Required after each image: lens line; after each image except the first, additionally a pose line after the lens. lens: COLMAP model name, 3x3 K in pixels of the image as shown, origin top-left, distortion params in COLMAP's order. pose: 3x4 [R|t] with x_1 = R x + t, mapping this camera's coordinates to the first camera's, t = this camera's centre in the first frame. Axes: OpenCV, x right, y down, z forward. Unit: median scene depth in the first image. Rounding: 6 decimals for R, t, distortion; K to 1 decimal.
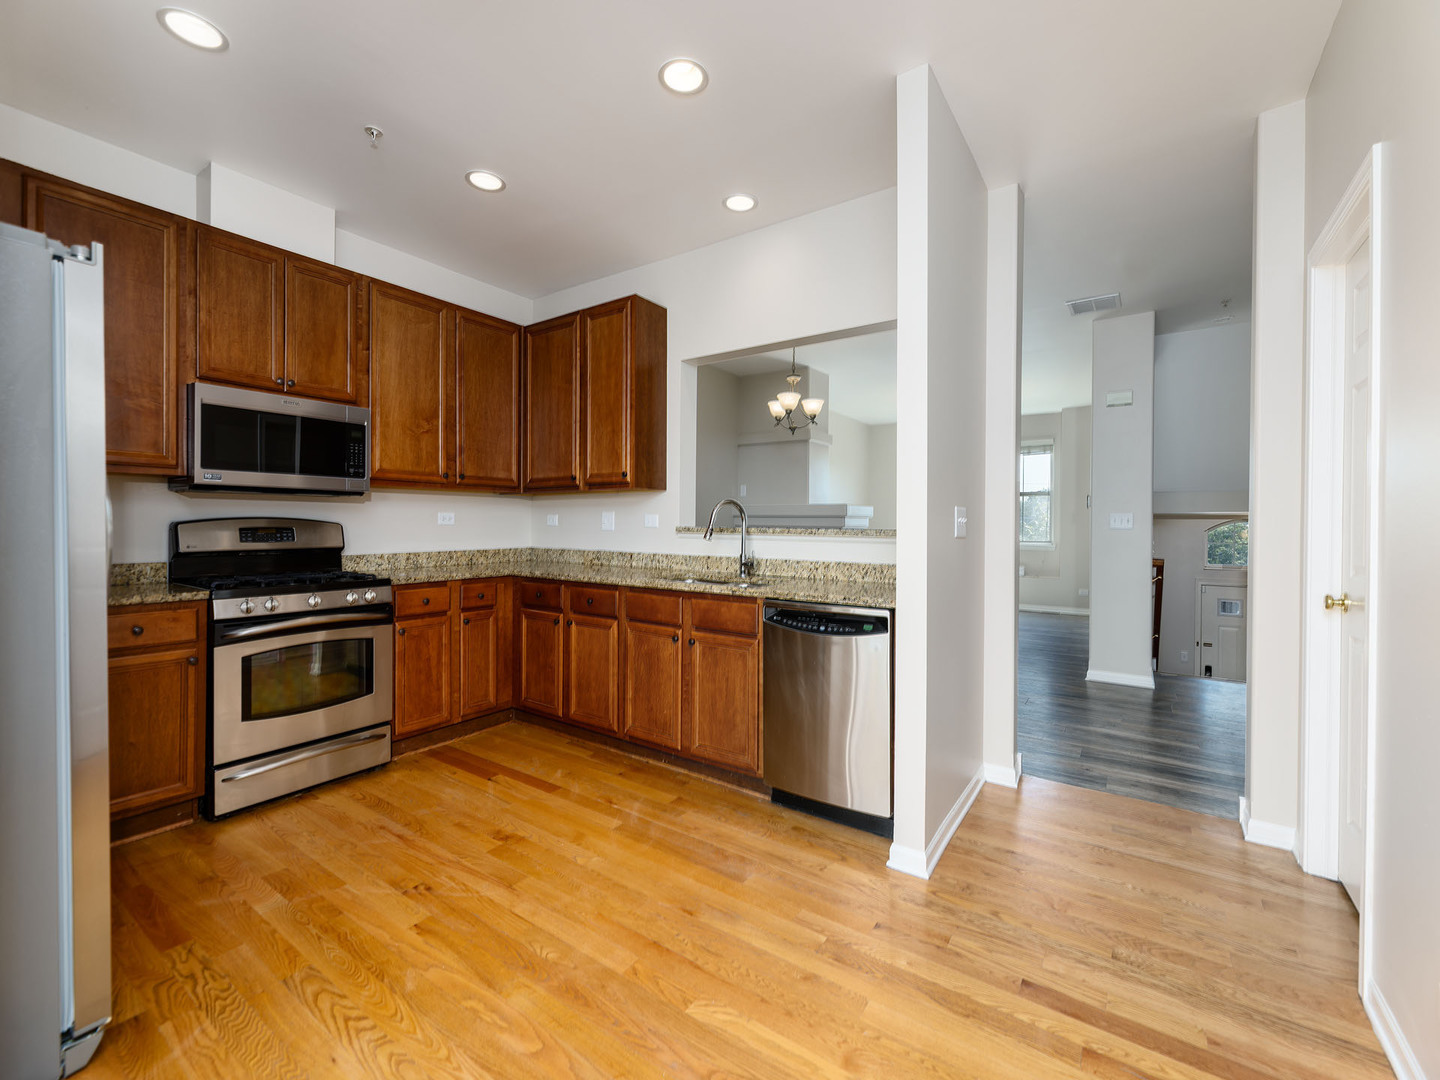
lens RADIAL K [[599.9, 0, 765.6], [0, 599.9, 521.1], [0, 0, 1]] dist [-0.000953, -0.000418]
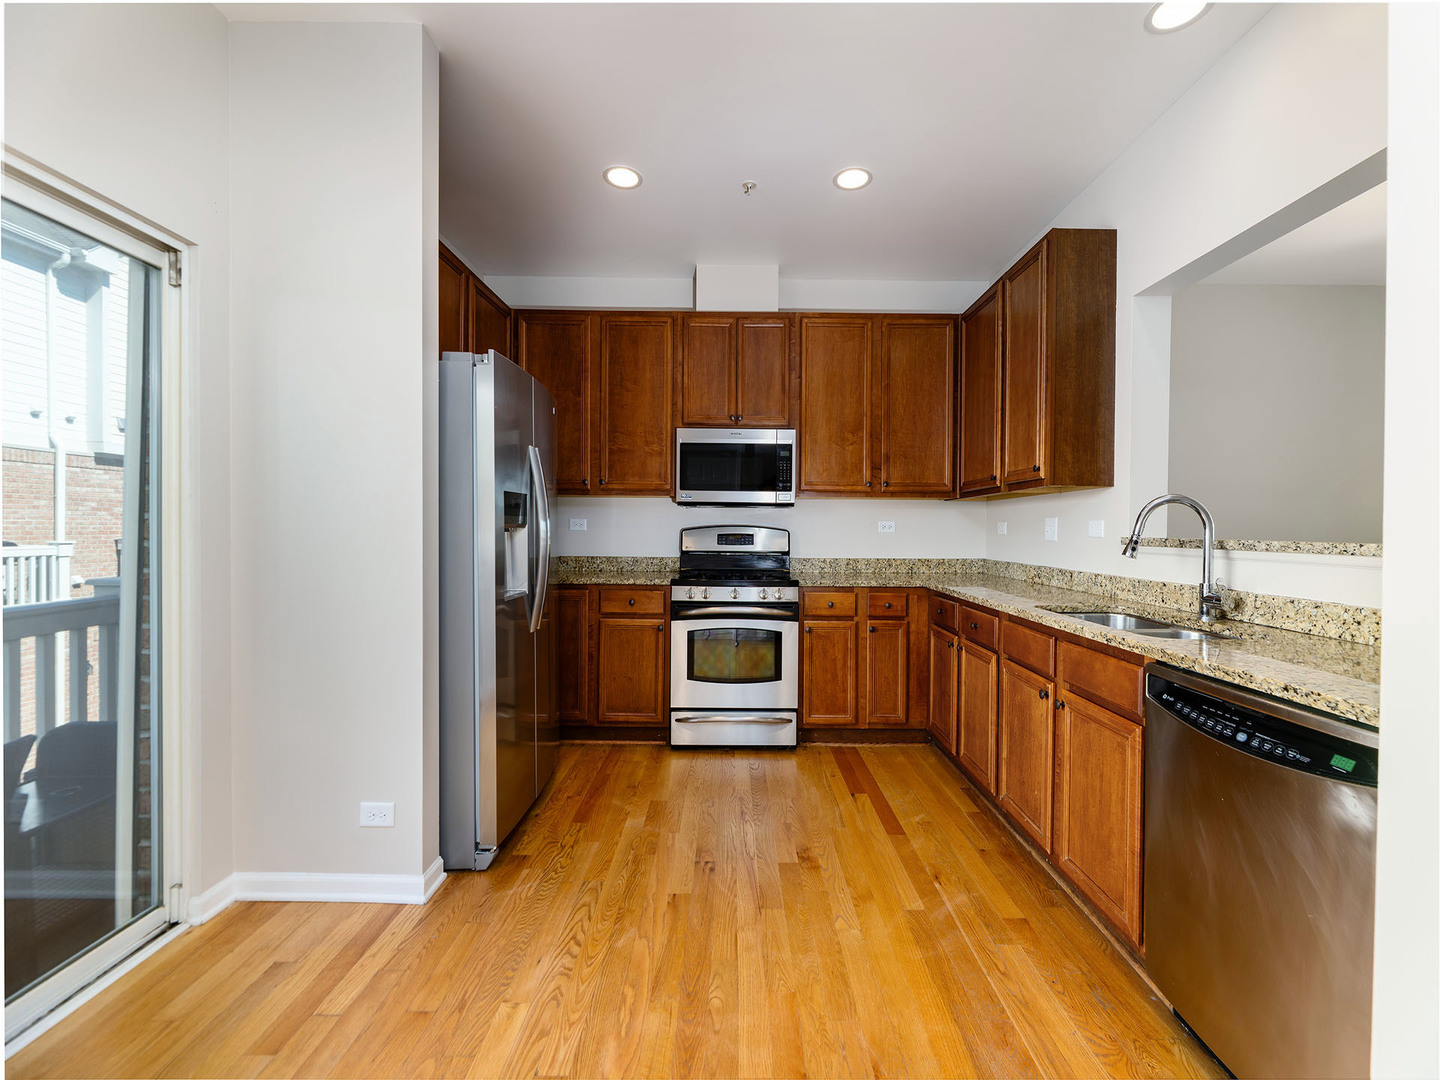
lens RADIAL K [[599.9, 0, 725.6], [0, 599.9, 532.0], [0, 0, 1]] dist [-0.000953, -0.000418]
pose [[0.539527, 0.004491, -0.841957, 0.247768], [-0.002811, 0.999990, 0.003532, 0.002713], [0.841964, 0.000461, 0.539534, 0.307611]]
